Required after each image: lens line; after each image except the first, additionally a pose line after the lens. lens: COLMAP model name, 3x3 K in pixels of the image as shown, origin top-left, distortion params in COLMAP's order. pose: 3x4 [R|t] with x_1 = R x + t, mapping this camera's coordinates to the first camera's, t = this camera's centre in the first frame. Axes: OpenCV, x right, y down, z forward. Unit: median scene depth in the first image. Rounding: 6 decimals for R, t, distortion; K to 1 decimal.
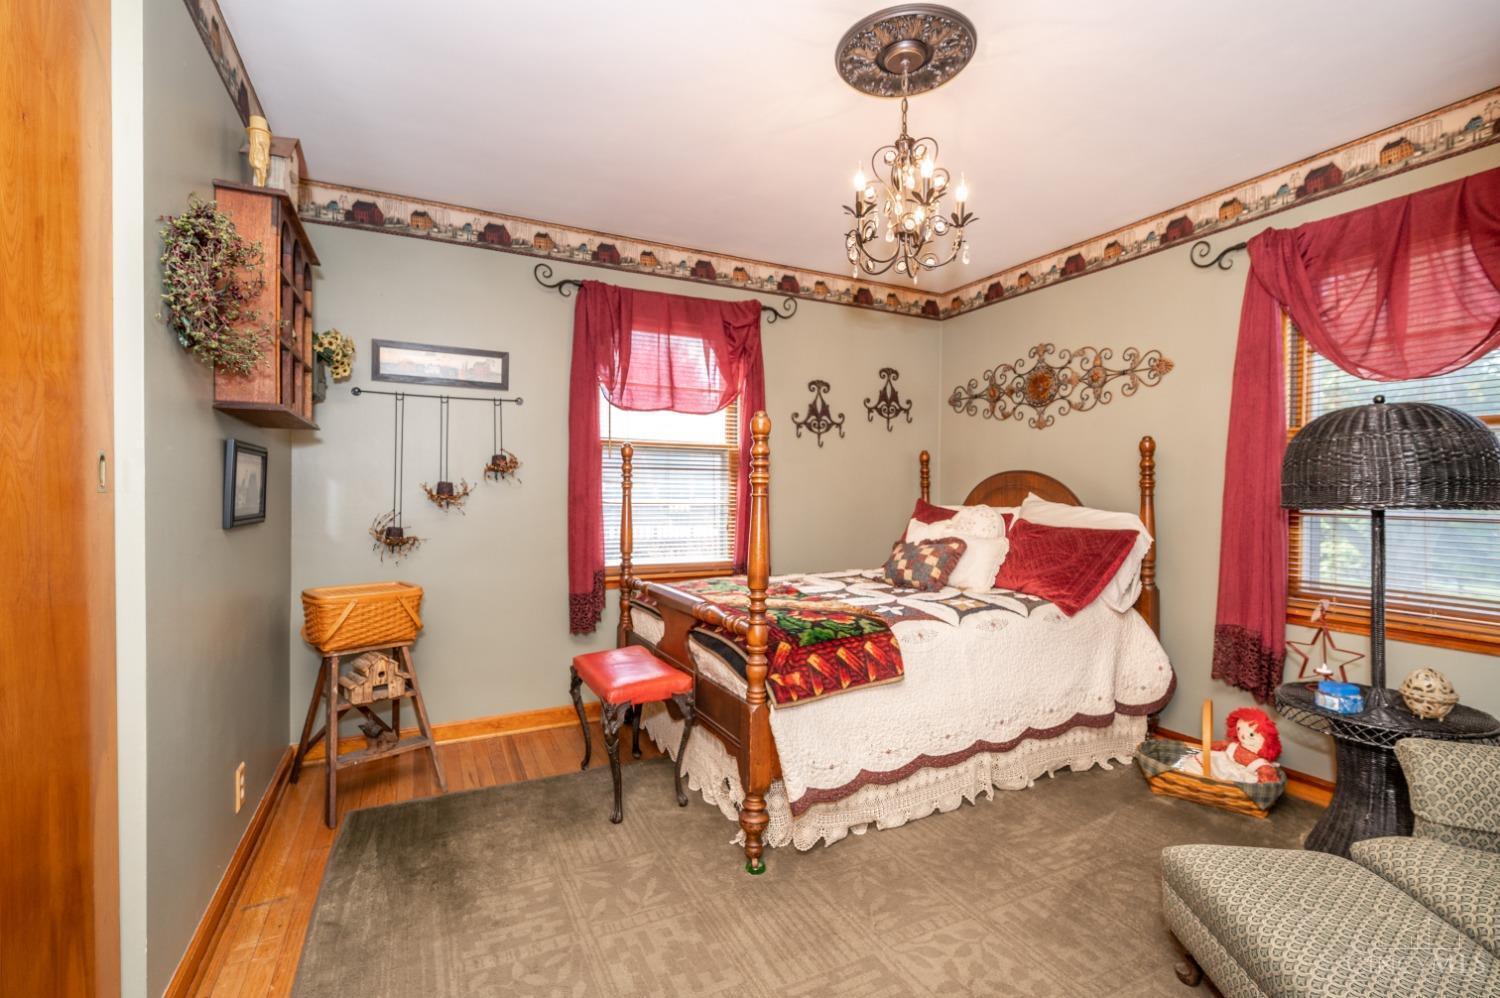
lens RADIAL K [[661.7, 0, 749.9], [0, 661.7, 490.0], [0, 0, 1]] dist [-0.002304, 0.001029]
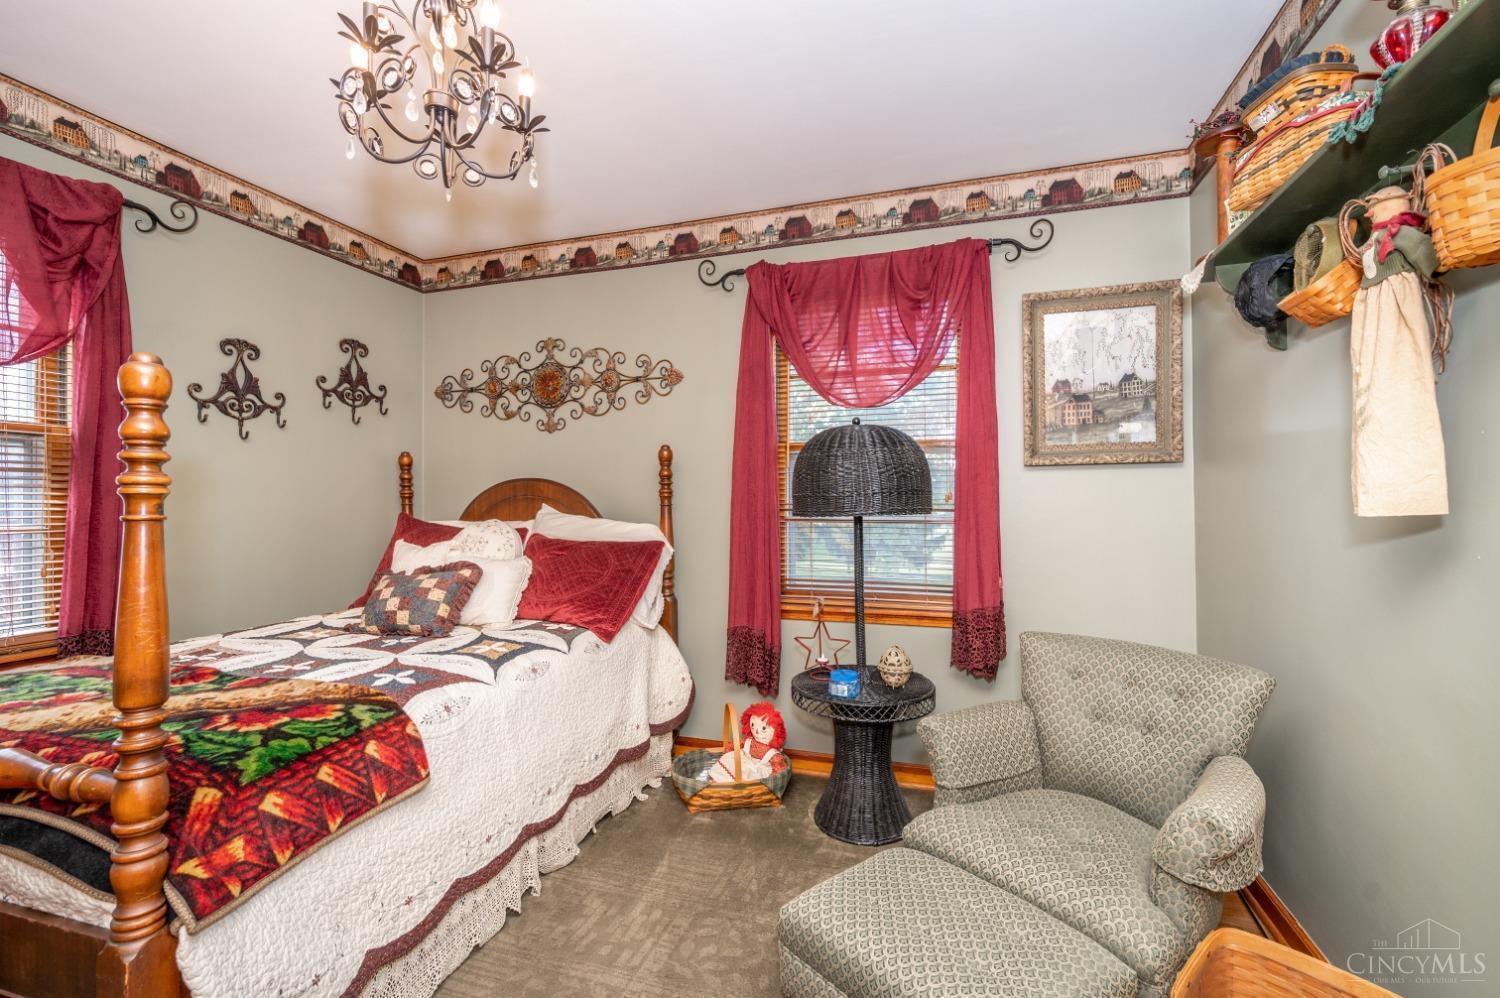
lens RADIAL K [[661.7, 0, 748.6], [0, 661.7, 497.5], [0, 0, 1]] dist [-0.002304, 0.001029]
pose [[0.703559, -0.006542, 0.710607, -0.015063], [0.008455, 0.999964, 0.000835, -0.003577], [-0.710587, 0.005420, 0.703588, 0.250786]]
